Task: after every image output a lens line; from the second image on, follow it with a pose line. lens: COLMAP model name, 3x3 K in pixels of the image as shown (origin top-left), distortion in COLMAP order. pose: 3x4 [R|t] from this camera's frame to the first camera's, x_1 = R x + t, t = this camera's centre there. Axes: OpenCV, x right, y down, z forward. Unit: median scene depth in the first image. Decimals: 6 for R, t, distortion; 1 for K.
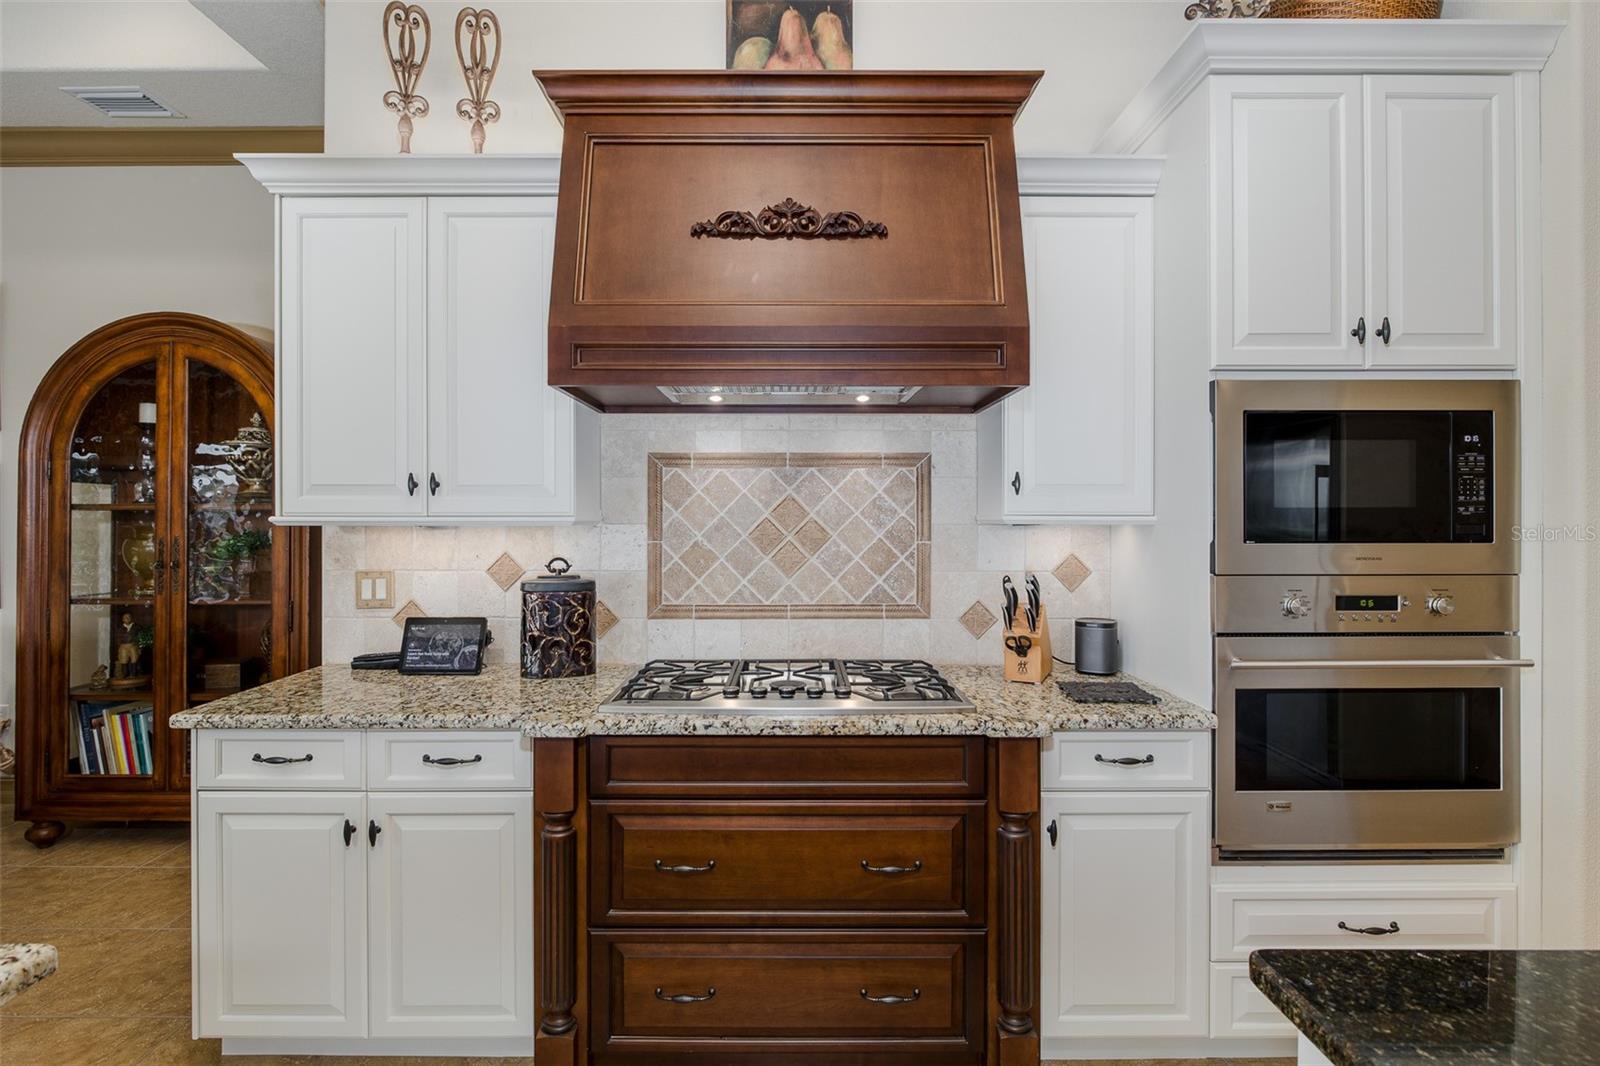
lens RADIAL K [[726.7, 0, 802.7], [0, 726.7, 521.1], [0, 0, 1]] dist [-0.023826, 0.000661]
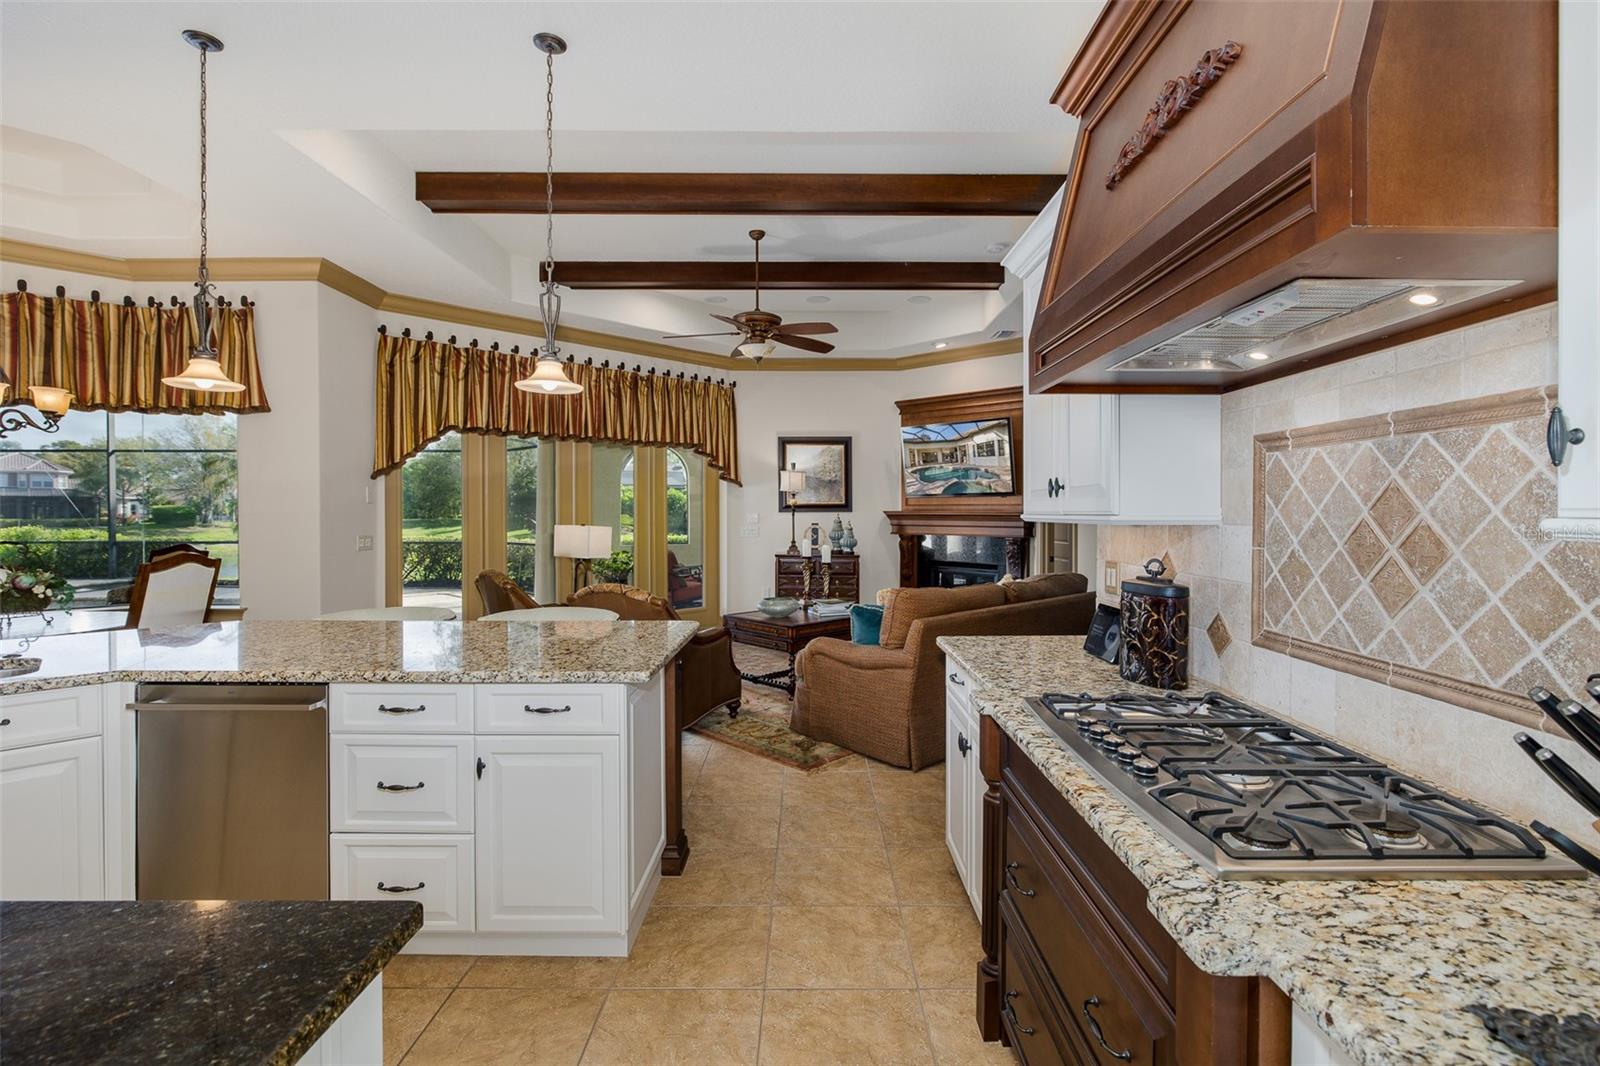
lens RADIAL K [[726.7, 0, 802.7], [0, 726.7, 521.1], [0, 0, 1]] dist [-0.023826, 0.000661]
pose [[0.001603, 0.012466, -0.999921, 0.604562], [-0.004634, 0.999912, 0.012459, -0.008673], [0.999988, 0.004613, 0.001661, 0.532524]]
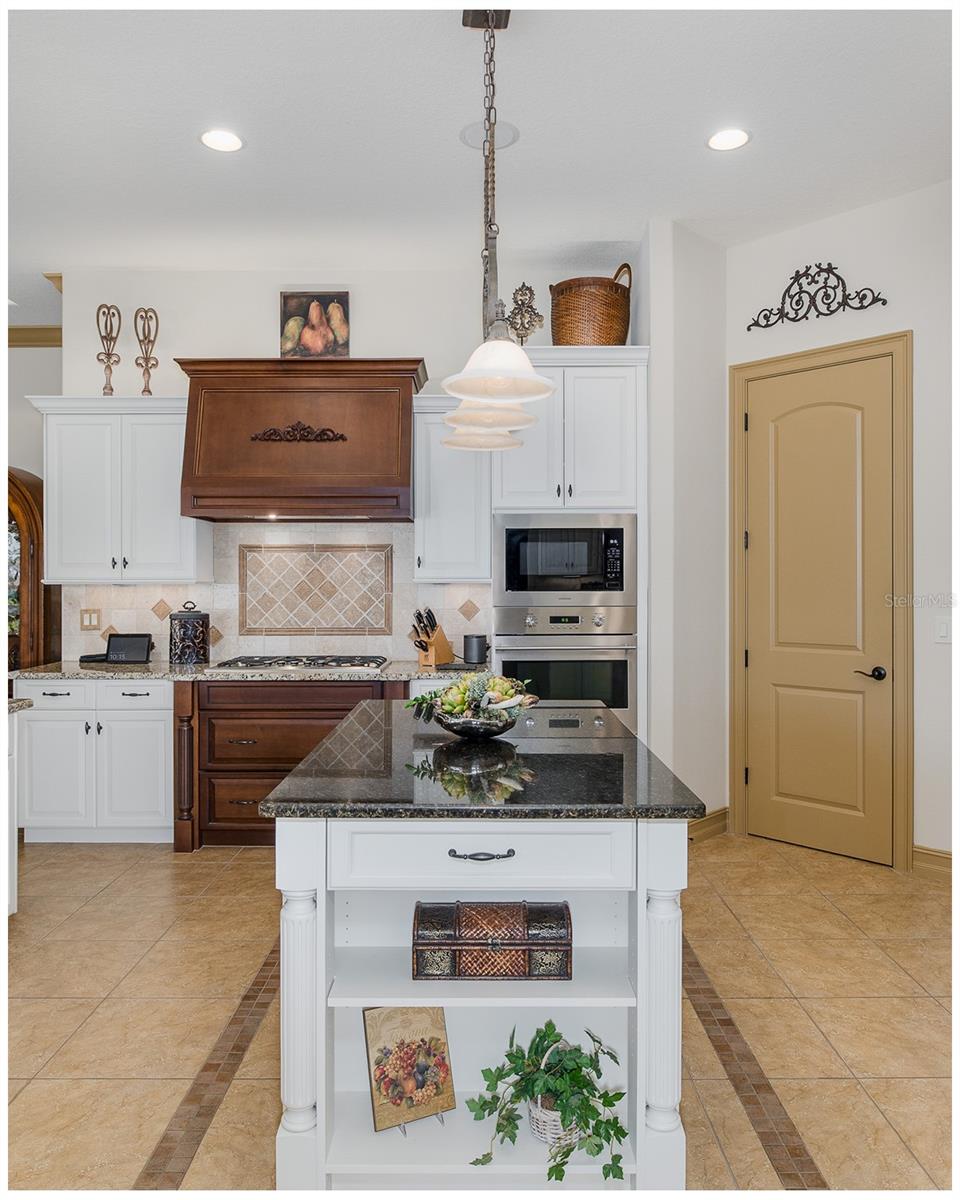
lens RADIAL K [[799.6, 0, 478.3], [0, 799.6, 587.2], [0, 0, 1]] dist [-0.041986, -0.001077]
pose [[0.999817, -0.001030, -0.019124, 0.447741], [0.001070, 0.999997, 0.002064, 0.010214], [0.019122, -0.002084, 0.999815, -1.038614]]
